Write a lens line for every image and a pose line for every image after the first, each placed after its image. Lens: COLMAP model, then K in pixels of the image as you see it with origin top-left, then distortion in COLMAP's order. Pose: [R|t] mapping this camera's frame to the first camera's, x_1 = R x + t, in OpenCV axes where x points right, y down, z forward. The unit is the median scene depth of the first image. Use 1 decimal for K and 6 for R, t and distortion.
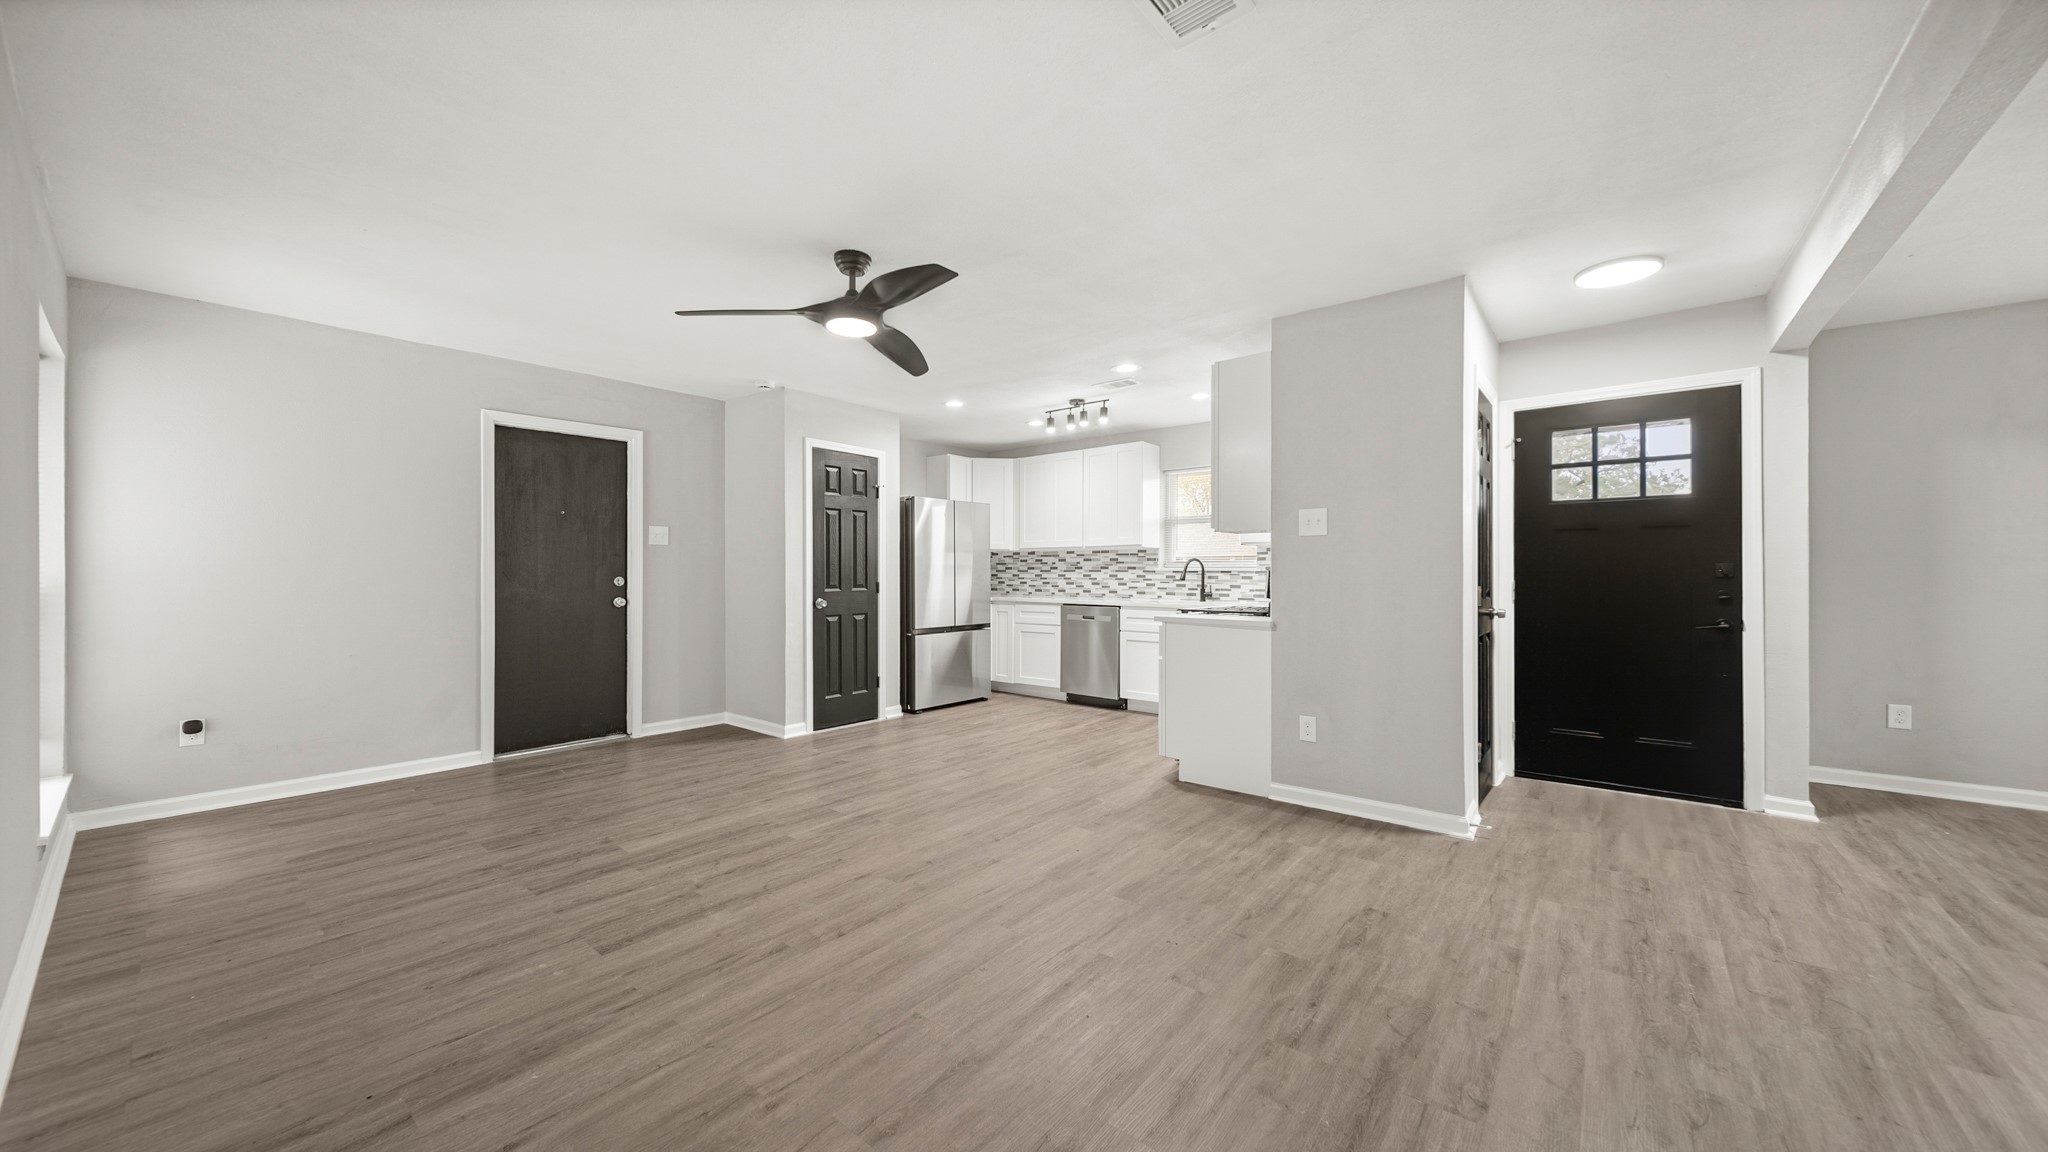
lens RADIAL K [[722.9, 0, 1015.6], [0, 722.9, 574.4], [0, 0, 1]] dist [-0.001915, -0.000323]
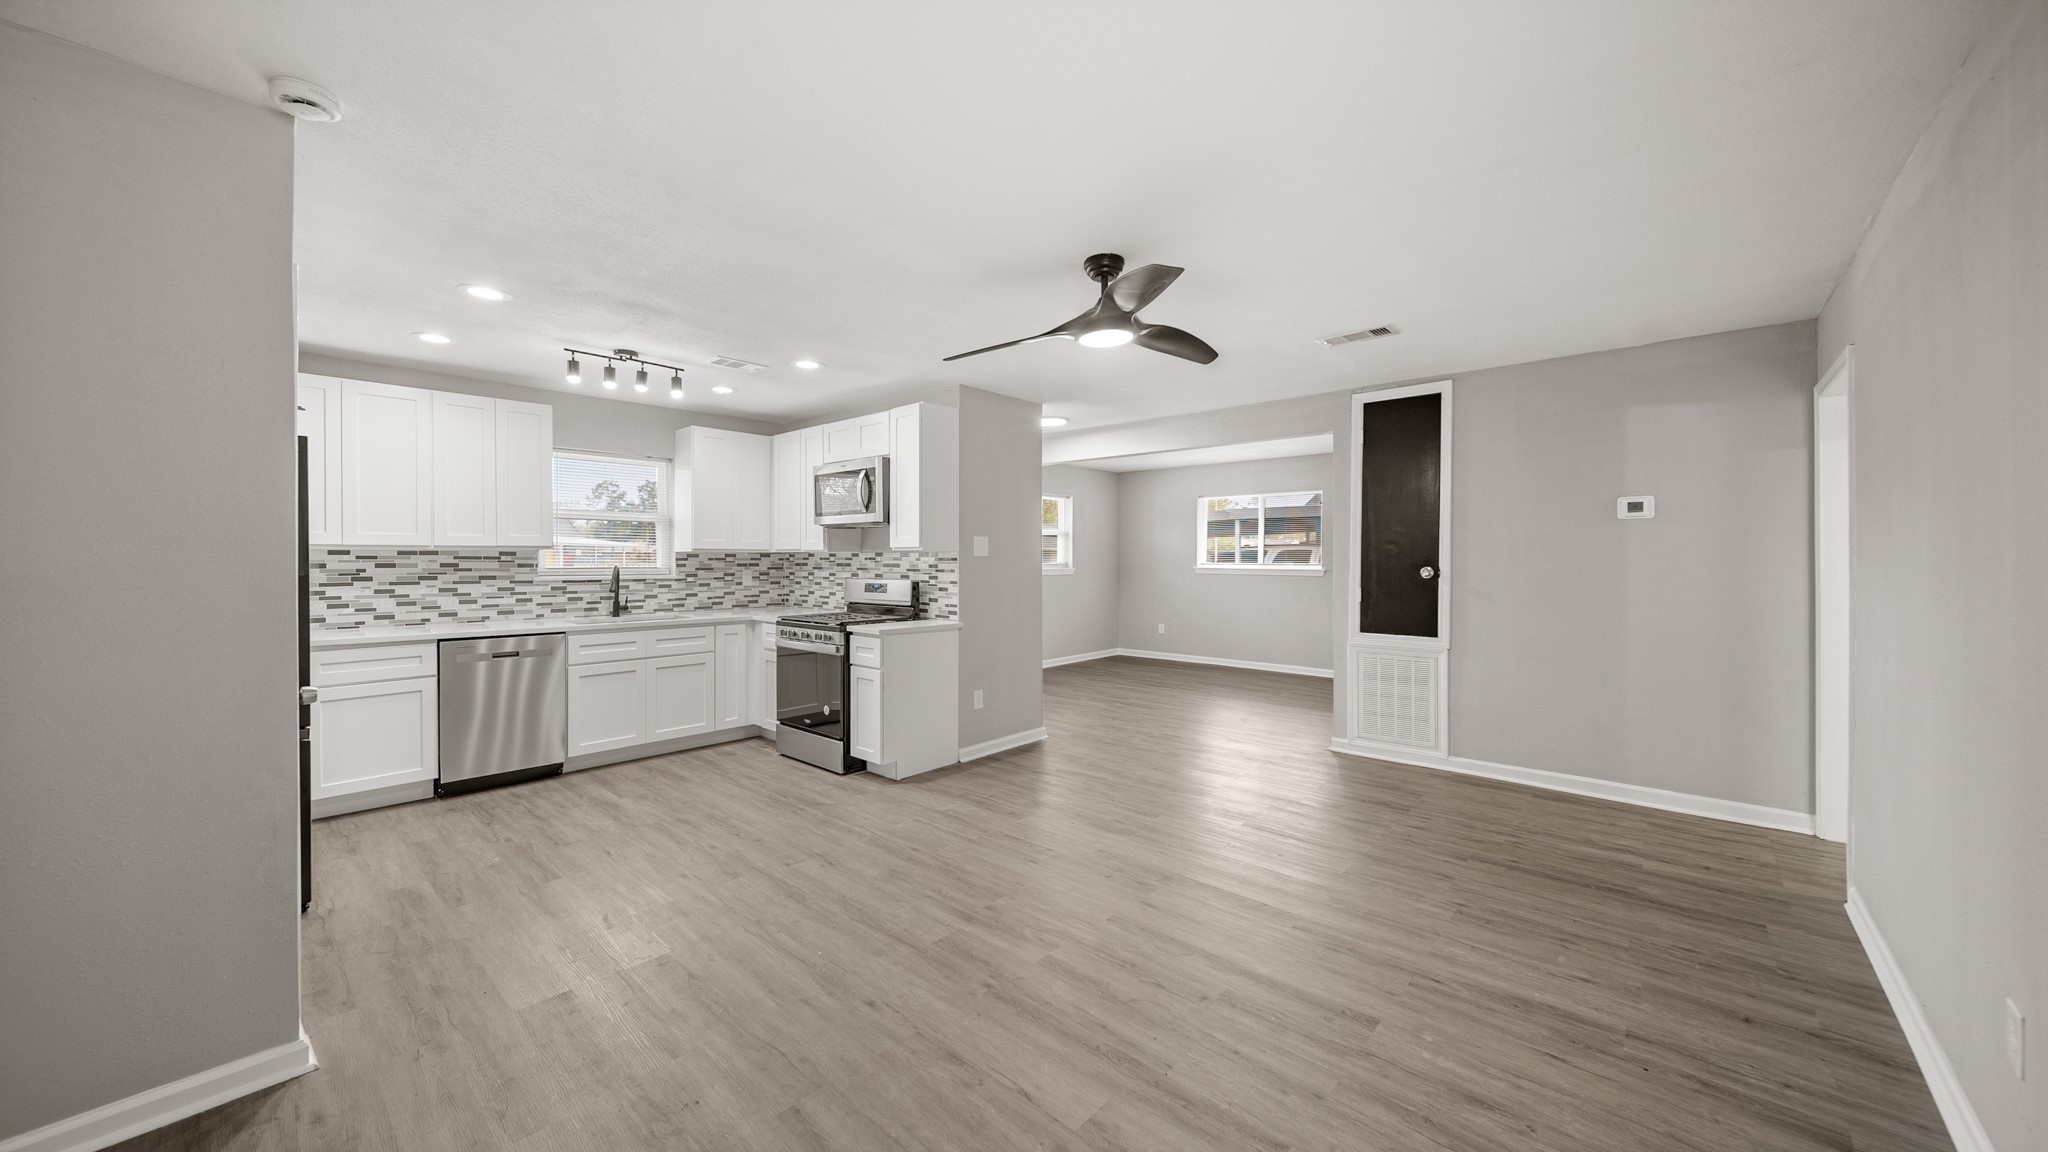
lens RADIAL K [[722.9, 0, 1009.2], [0, 722.9, 561.5], [0, 0, 1]] dist [-0.001915, -0.000323]
pose [[0.055372, -0.004291, 0.998457, -0.962402], [0.001564, 0.999990, 0.004211, -0.050813], [-0.998465, 0.001328, 0.055378, 0.892613]]
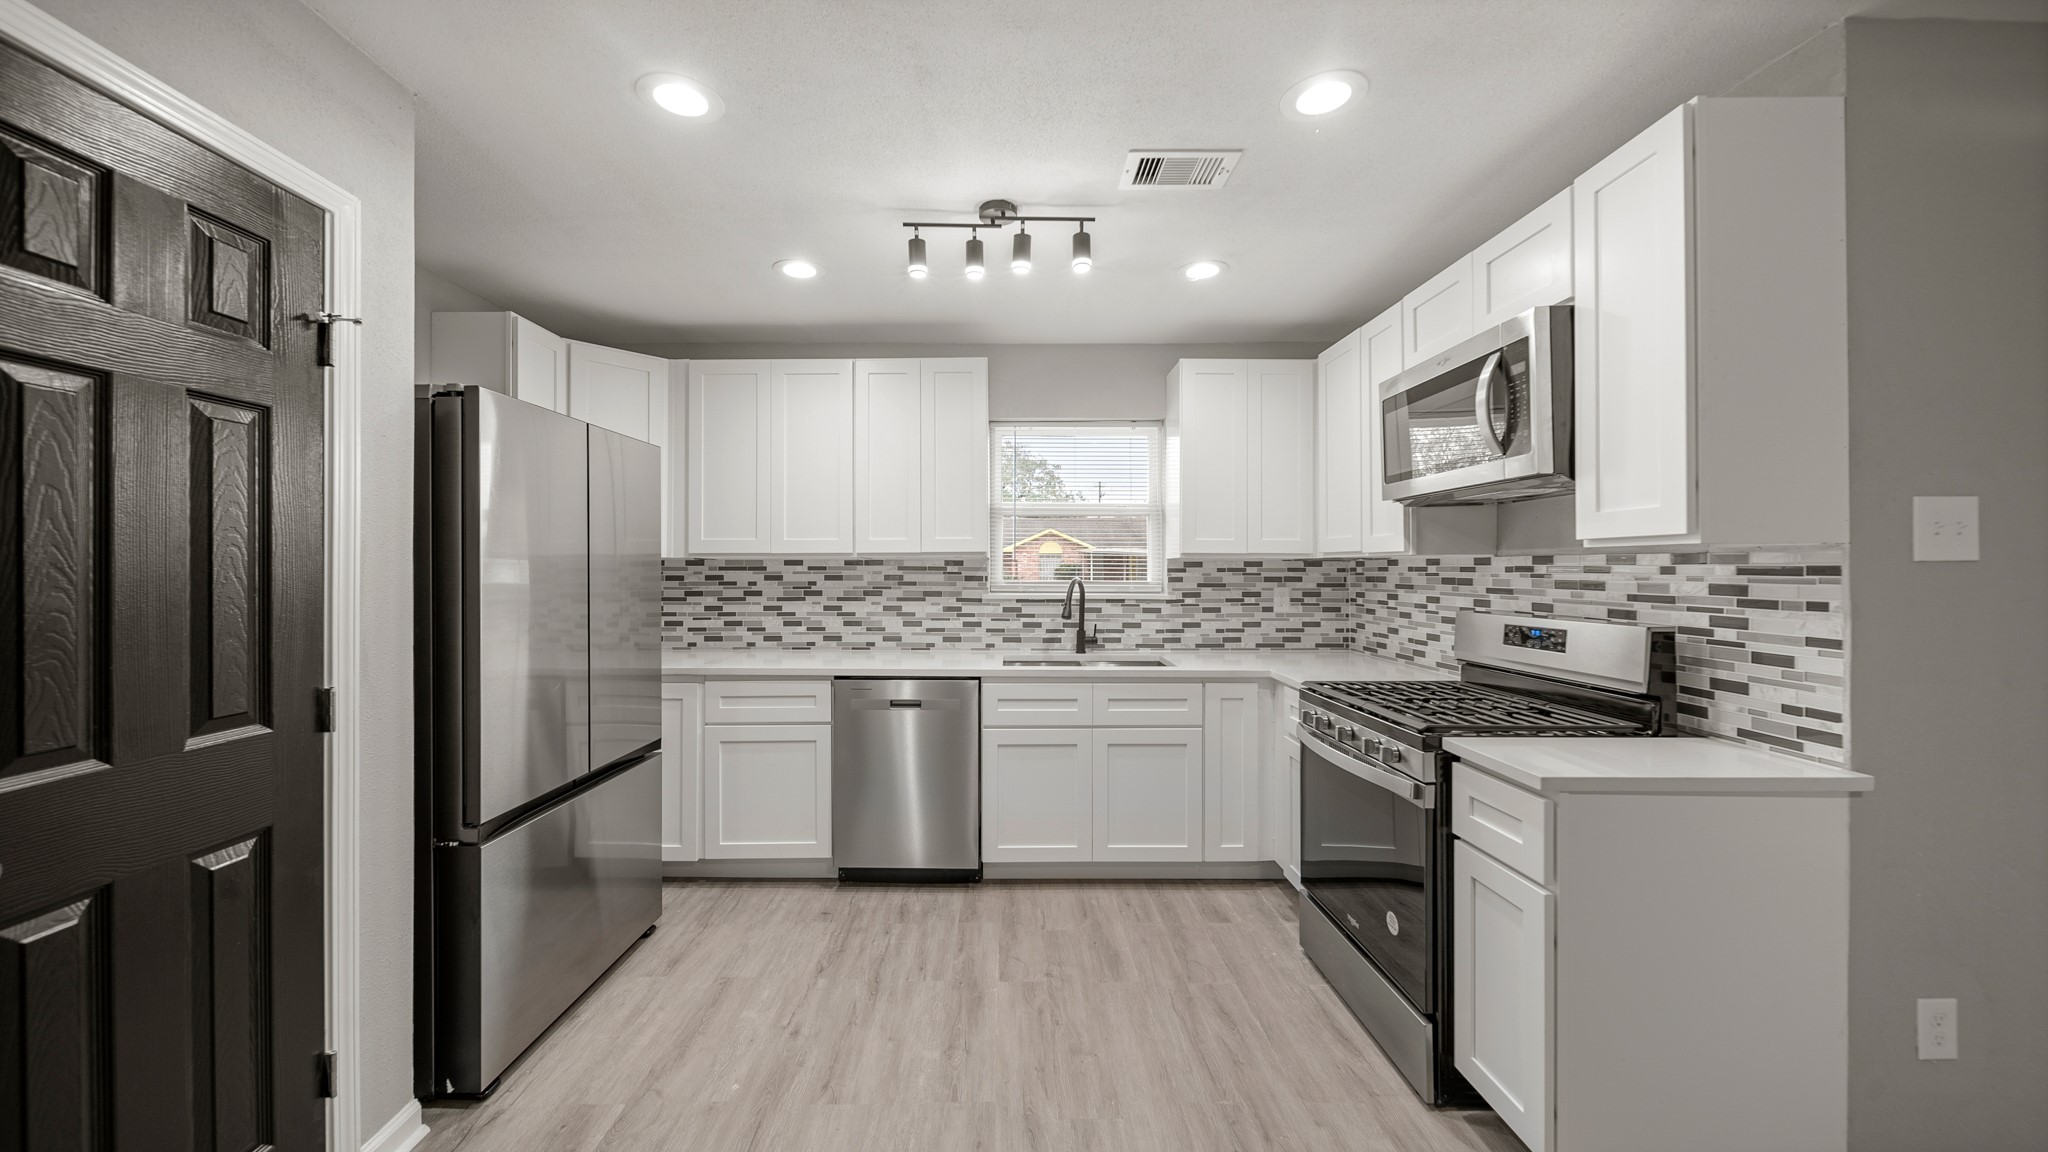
lens RADIAL K [[722.9, 0, 1009.9], [0, 722.9, 565.3], [0, 0, 1]] dist [-0.001915, -0.000323]
pose [[0.767321, 0.001591, 0.641262, -0.273508], [0.002651, 0.999981, -0.005653, -0.051831], [-0.641258, 0.006037, 0.767301, 1.051982]]
